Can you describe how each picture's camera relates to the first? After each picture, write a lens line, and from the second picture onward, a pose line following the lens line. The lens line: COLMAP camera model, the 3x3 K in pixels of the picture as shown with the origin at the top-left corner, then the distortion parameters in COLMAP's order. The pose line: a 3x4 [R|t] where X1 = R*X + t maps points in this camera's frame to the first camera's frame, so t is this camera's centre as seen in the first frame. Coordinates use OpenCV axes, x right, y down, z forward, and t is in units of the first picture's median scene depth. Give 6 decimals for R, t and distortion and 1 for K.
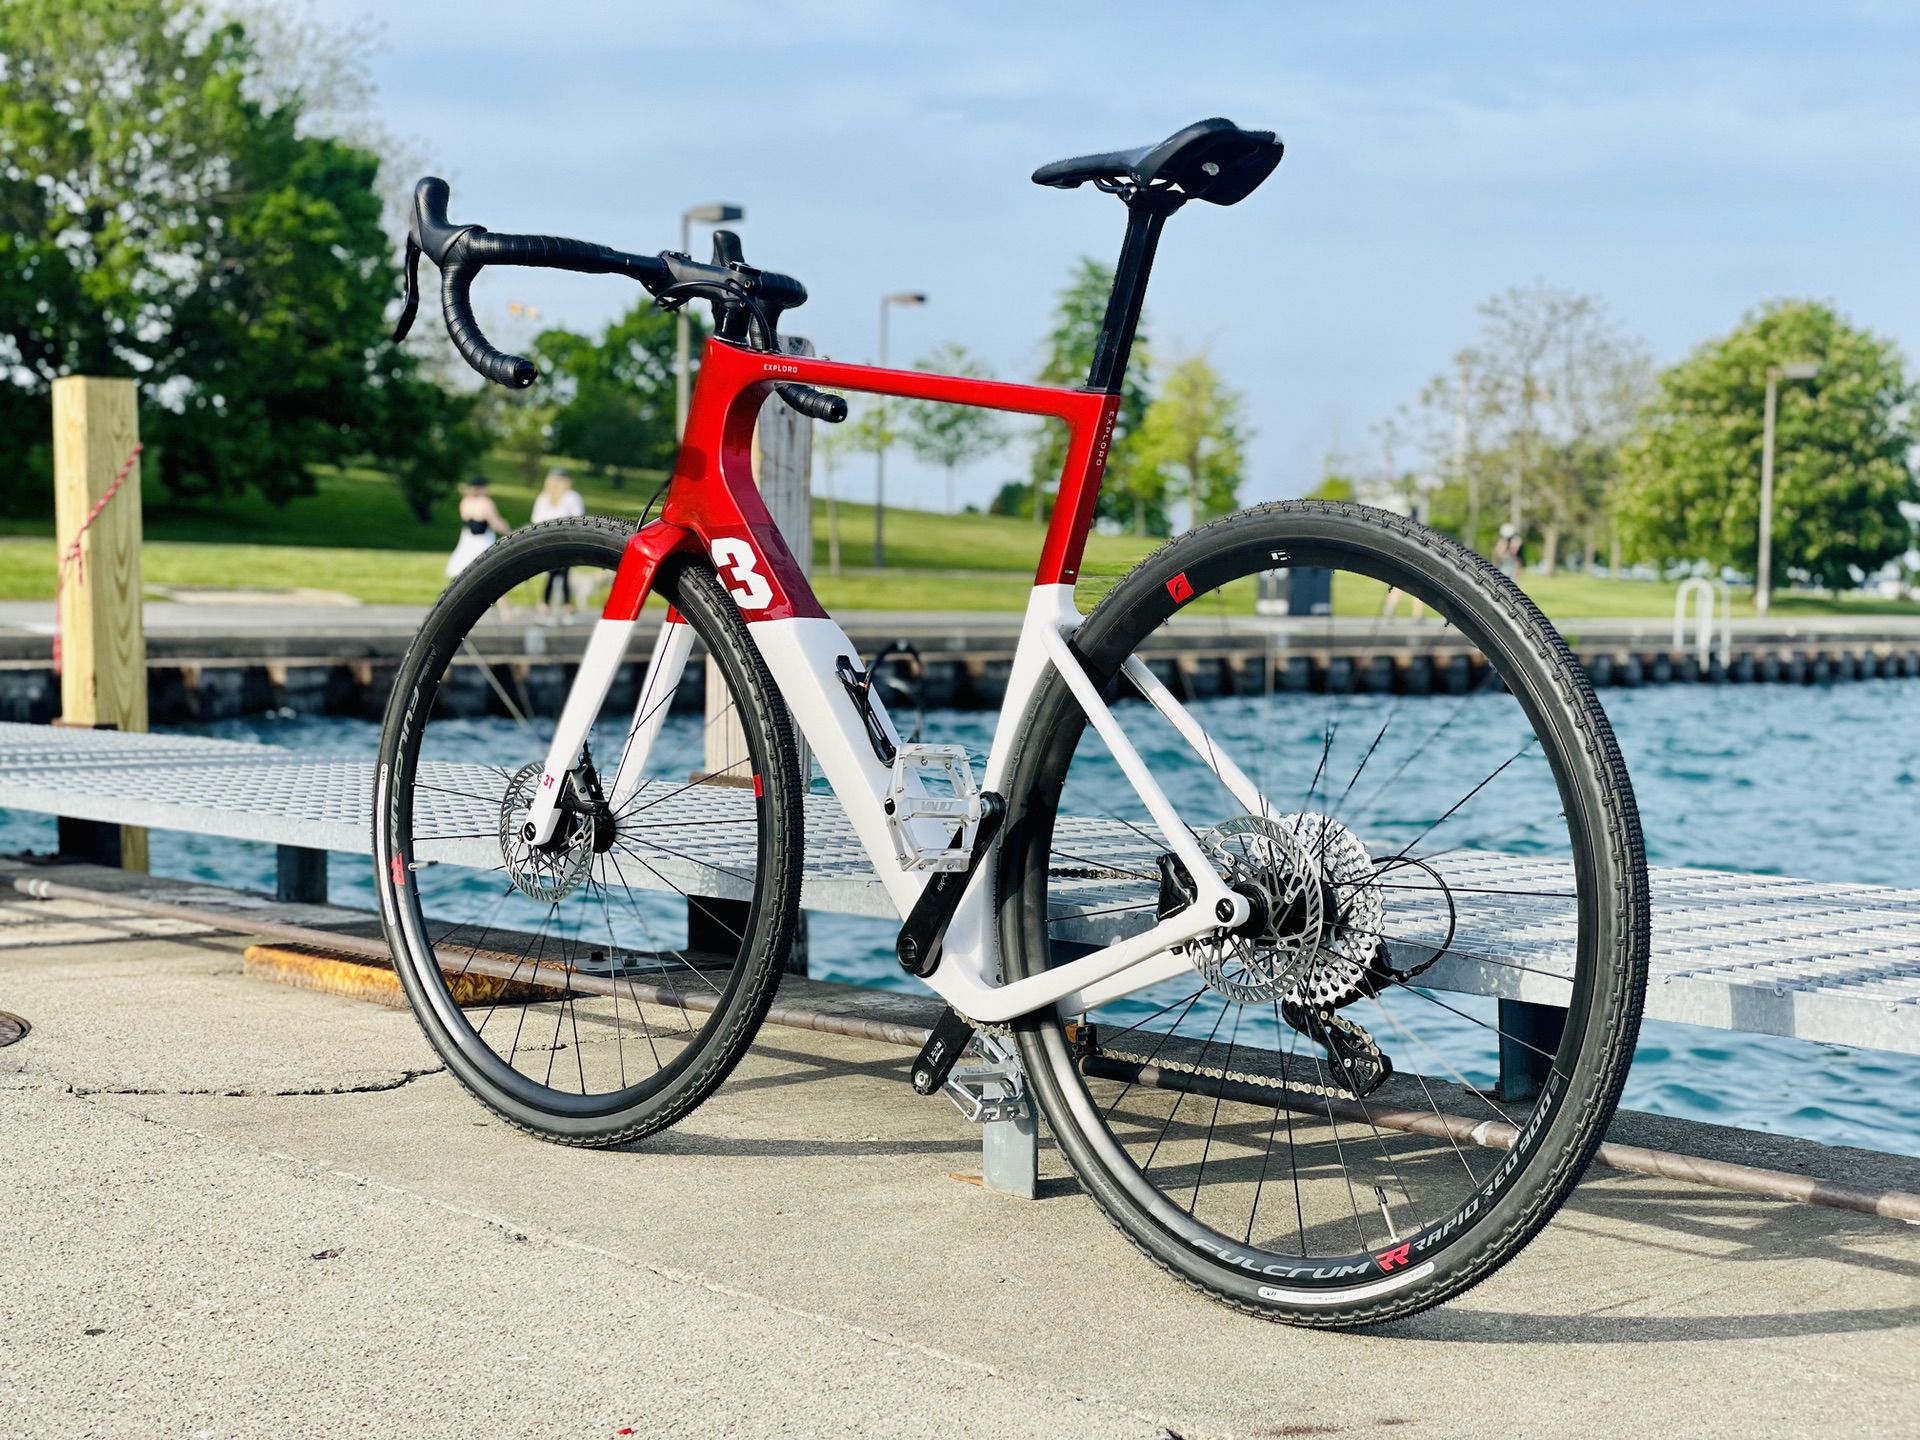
lens RADIAL K [[2893.0, 0, 963.1], [0, 2893.0, 703.8], [0, 0, 1]] dist [0.060683, 0.000000]
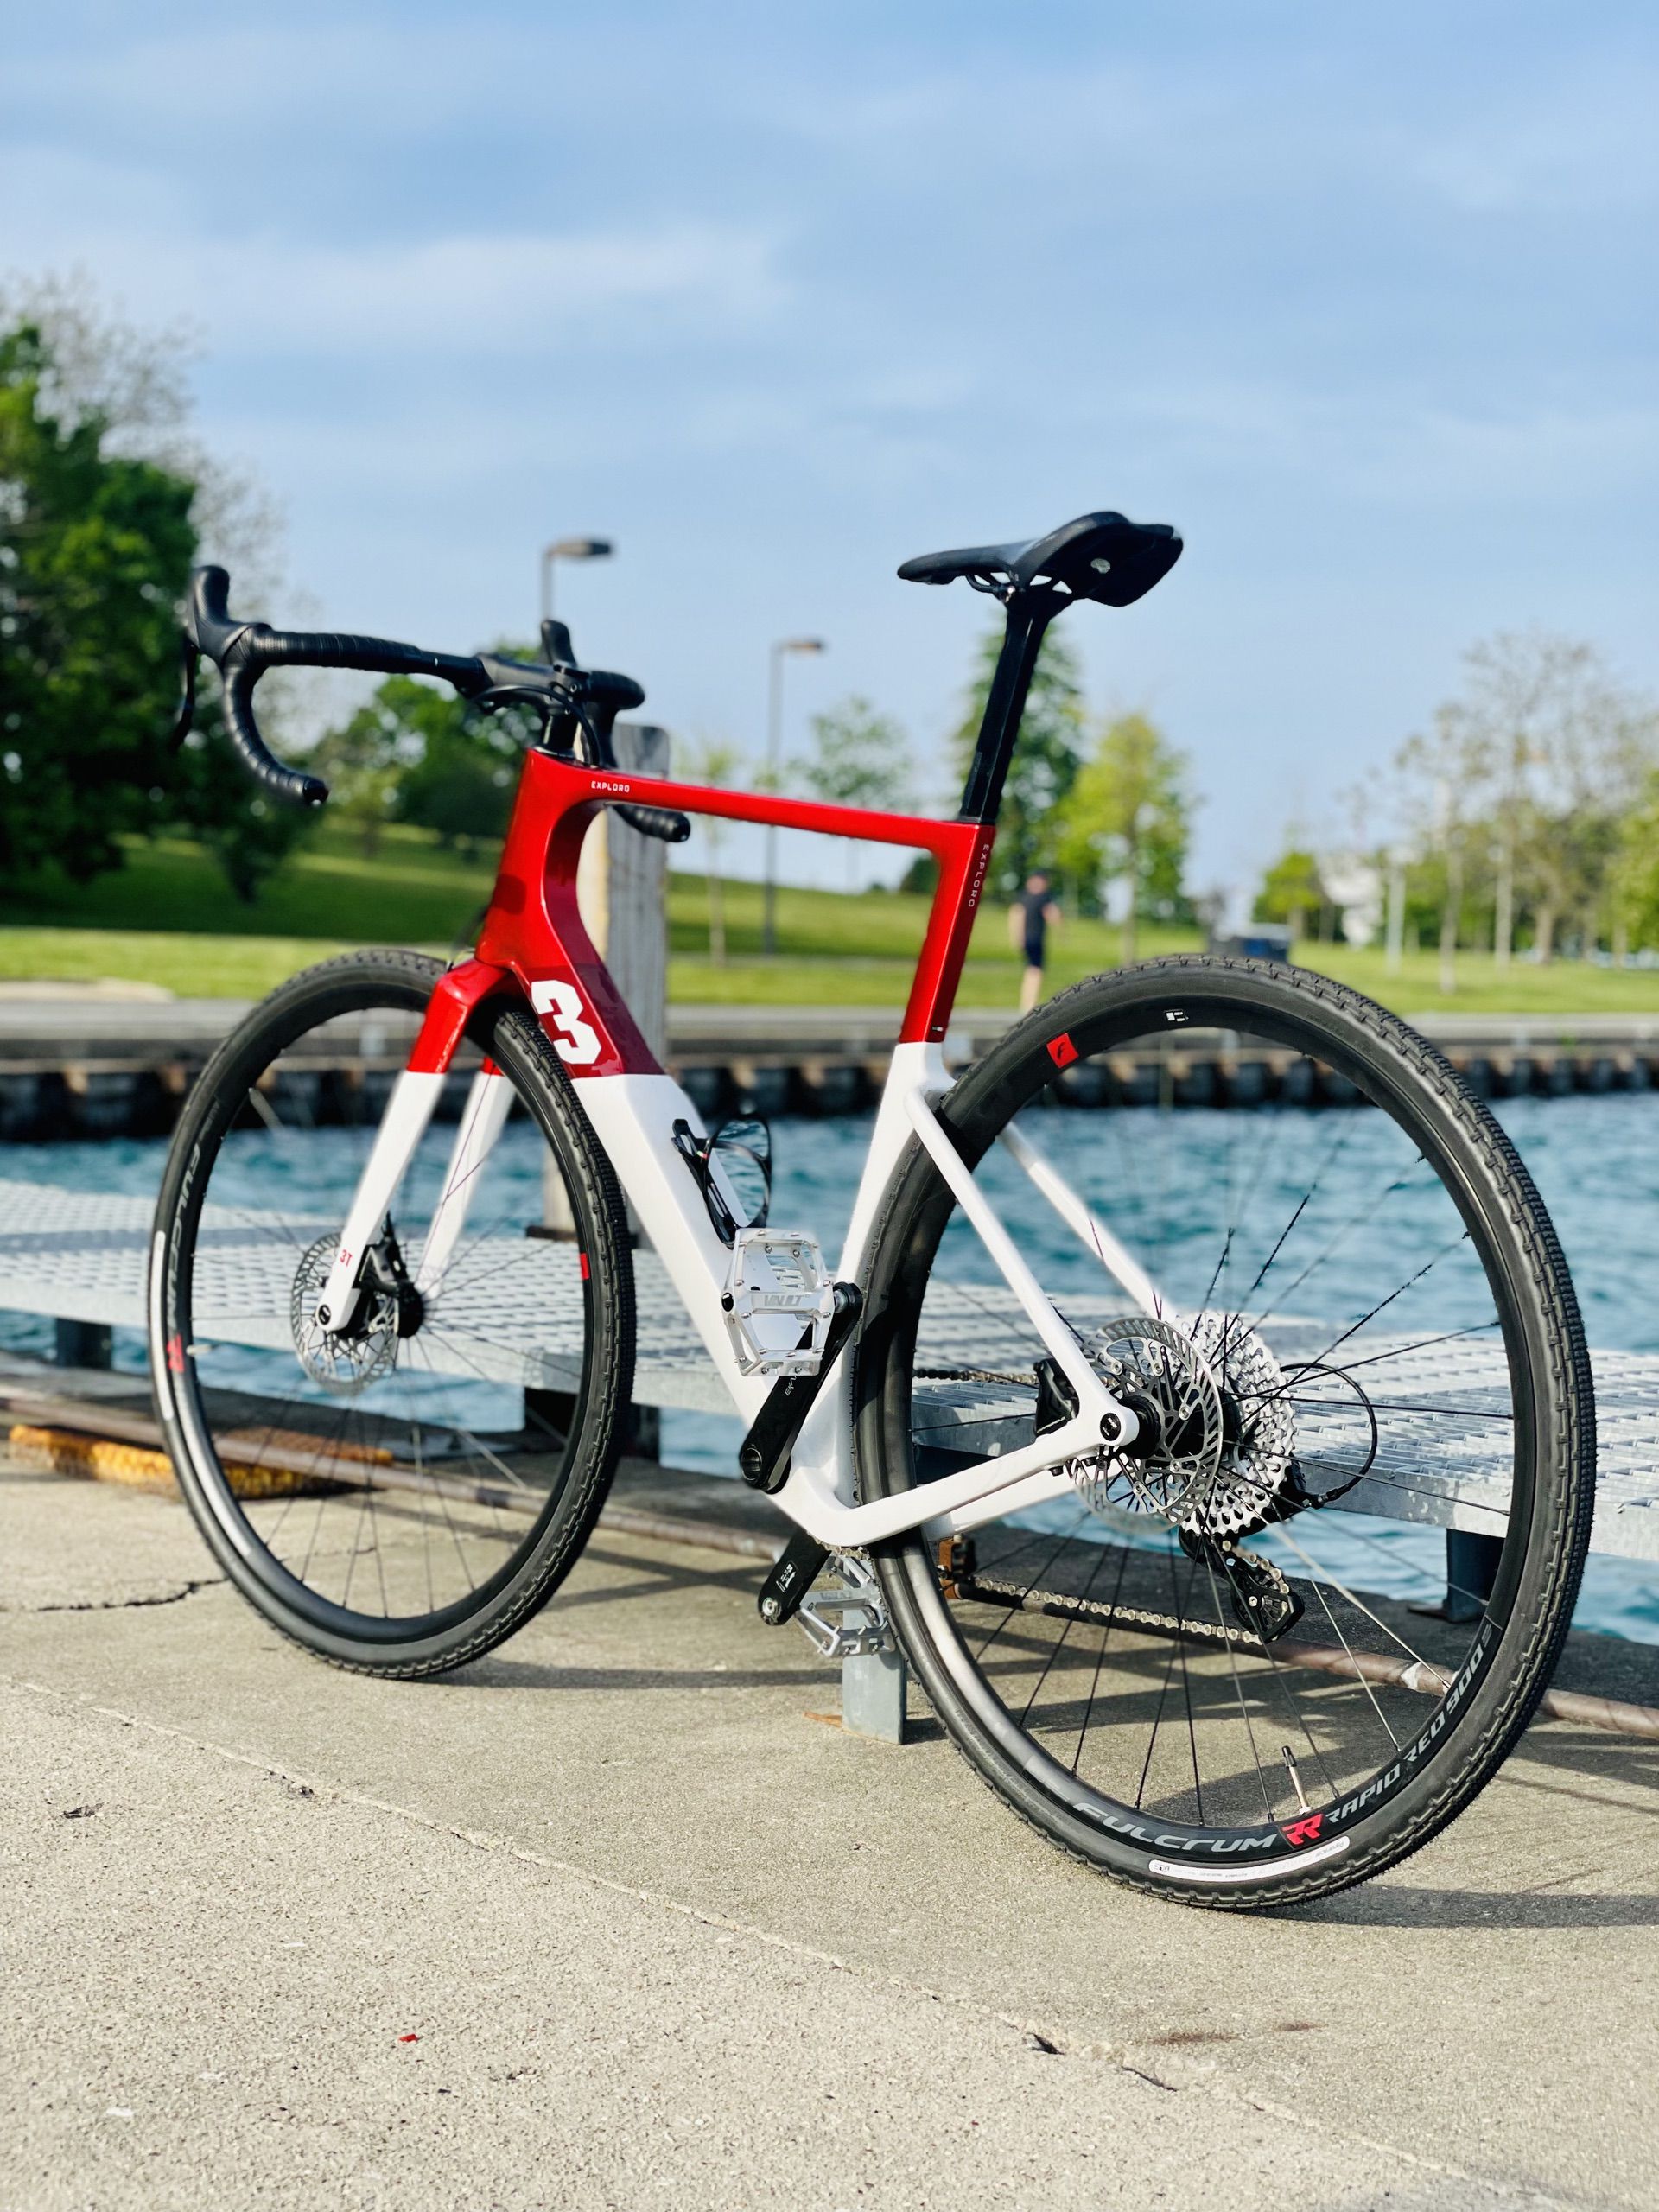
lens RADIAL K [[3333.0, 0, 838.9], [0, 3333.0, 1107.6], [0, 0, 1]] dist [0.060683, 0.000000]
pose [[0.999959, 0.002139, -0.008762, 0.014619], [-0.002143, 0.999998, -0.000411, -0.019526], [0.008761, 0.000430, 0.999962, 0.000272]]
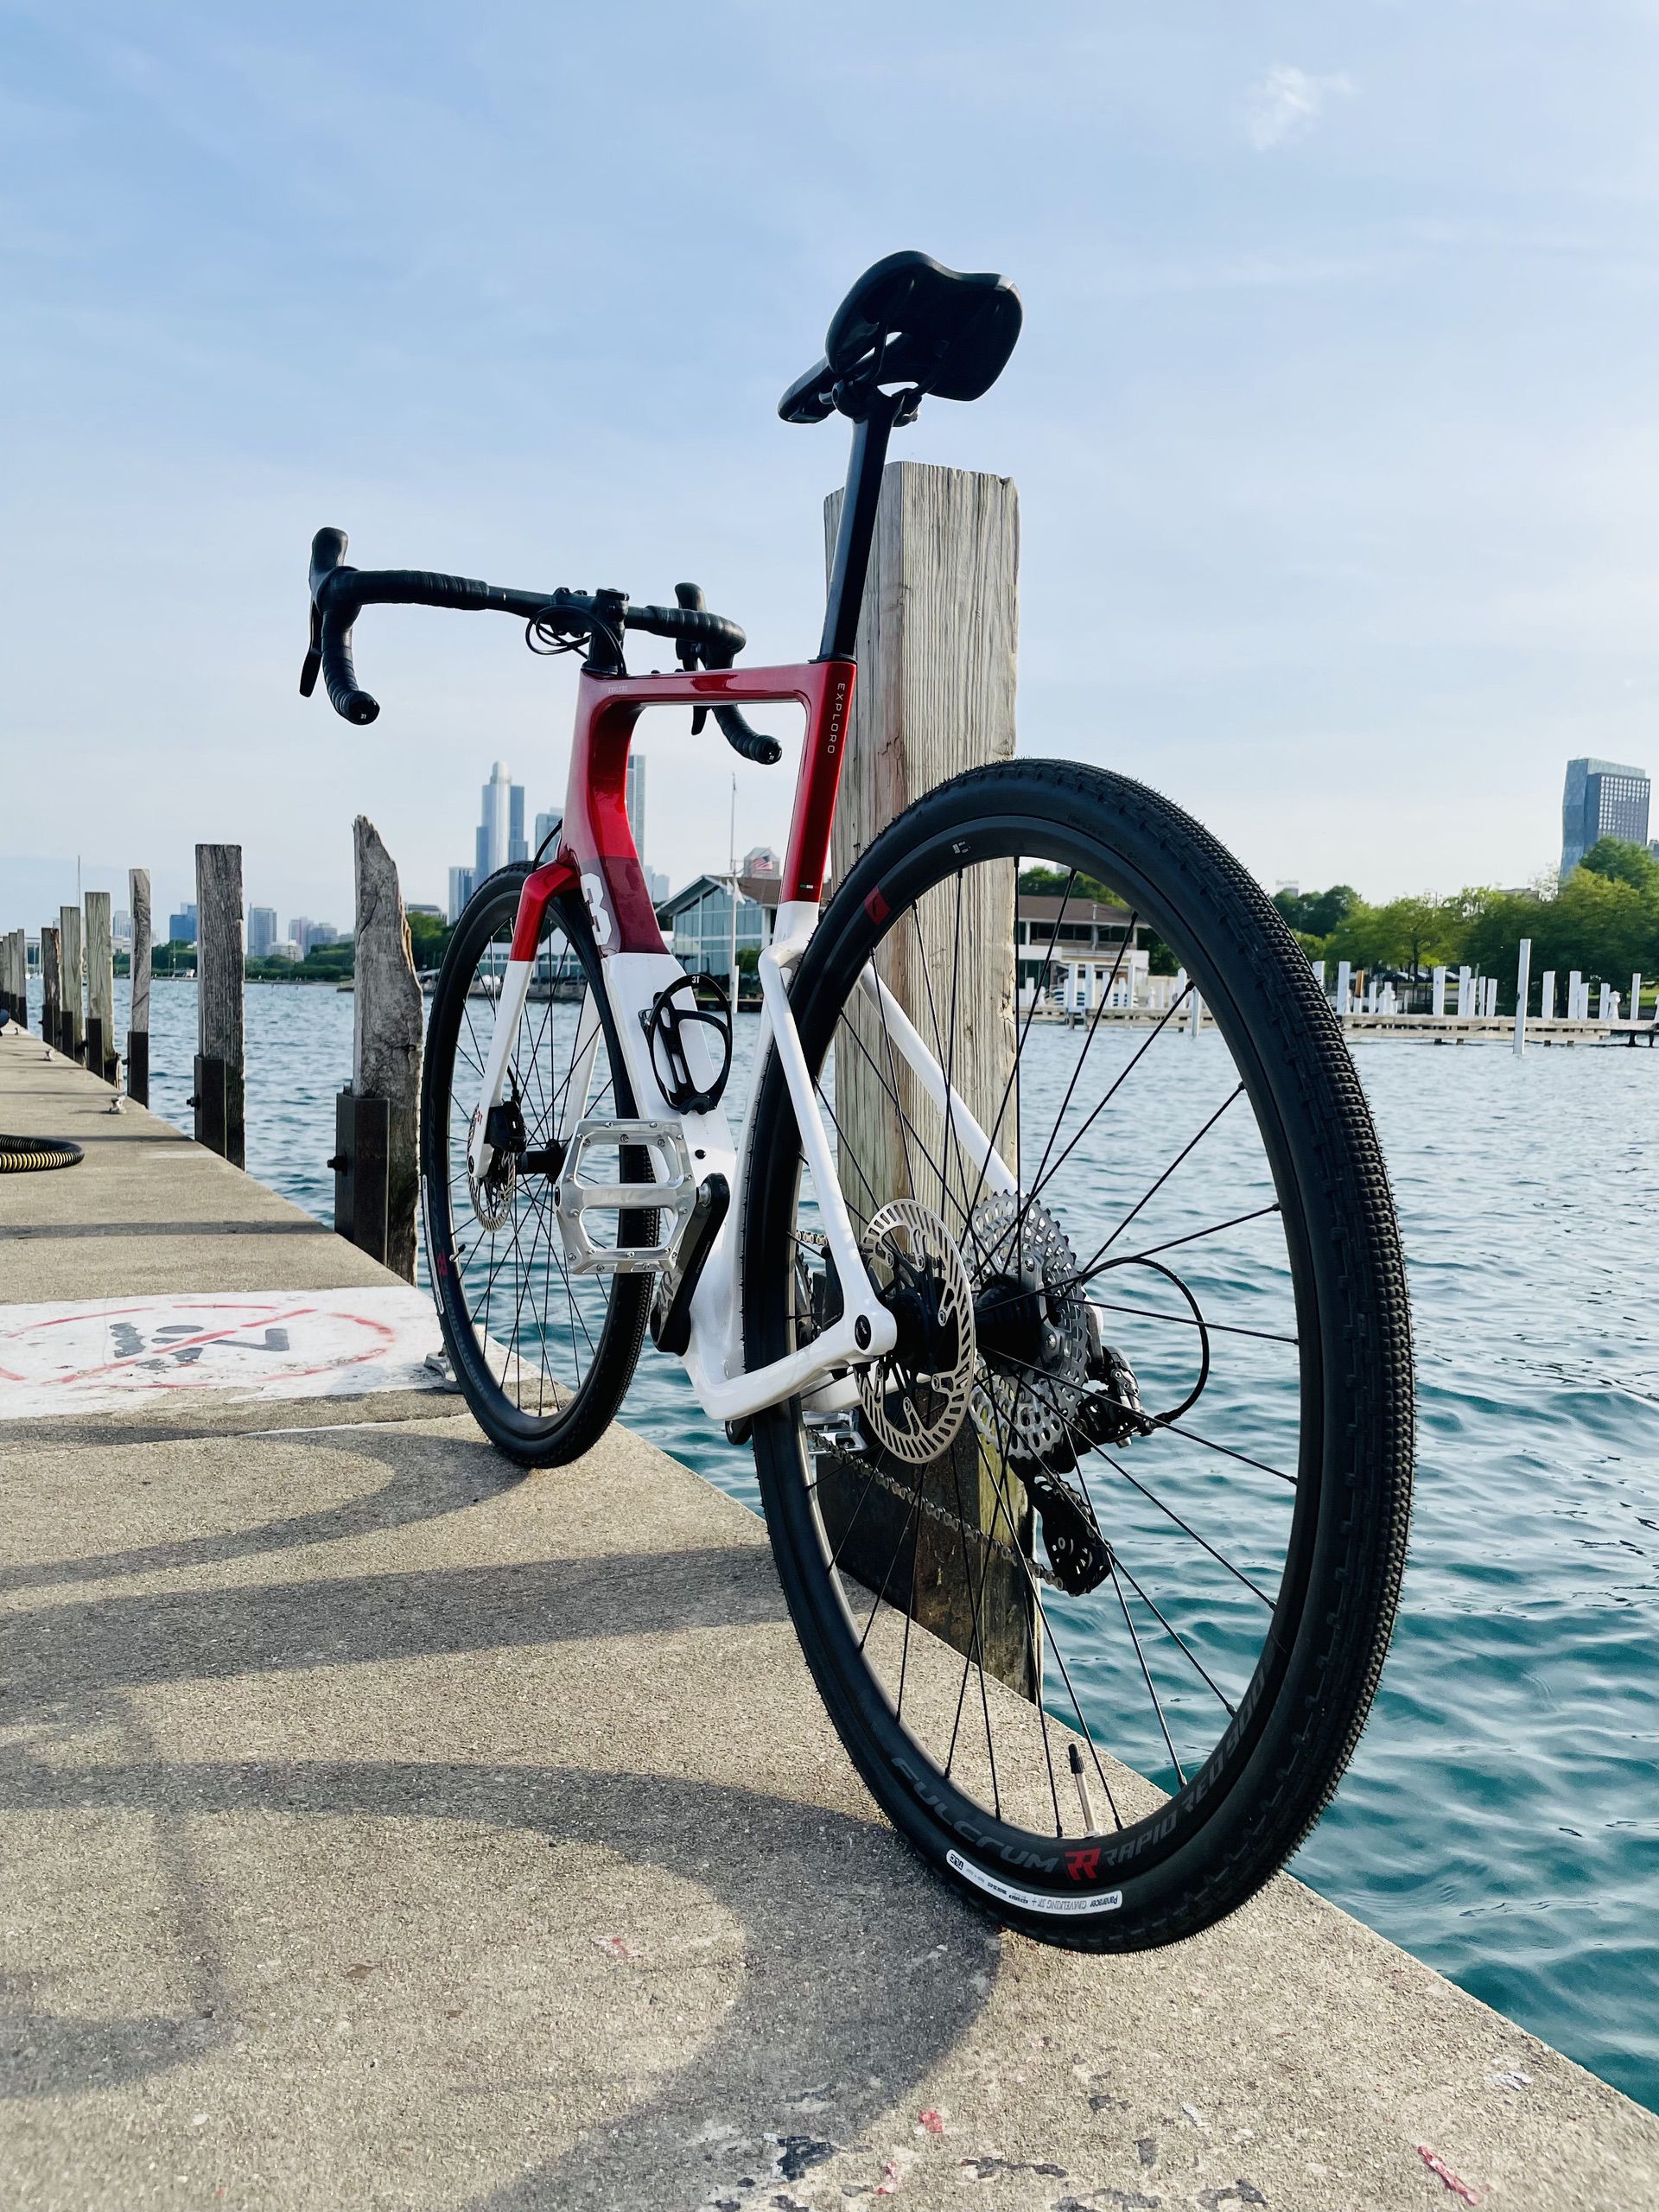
lens RADIAL K [[1685.7, 0, 827.3], [0, 1685.7, 1077.0], [0, 0, 1]] dist [0.074822, -0.098628]
pose [[0.950857, 0.005037, -0.309591, 0.176238], [0.001819, 0.999760, 0.021850, -0.000641], [0.309626, -0.021339, 0.950619, 0.495372]]
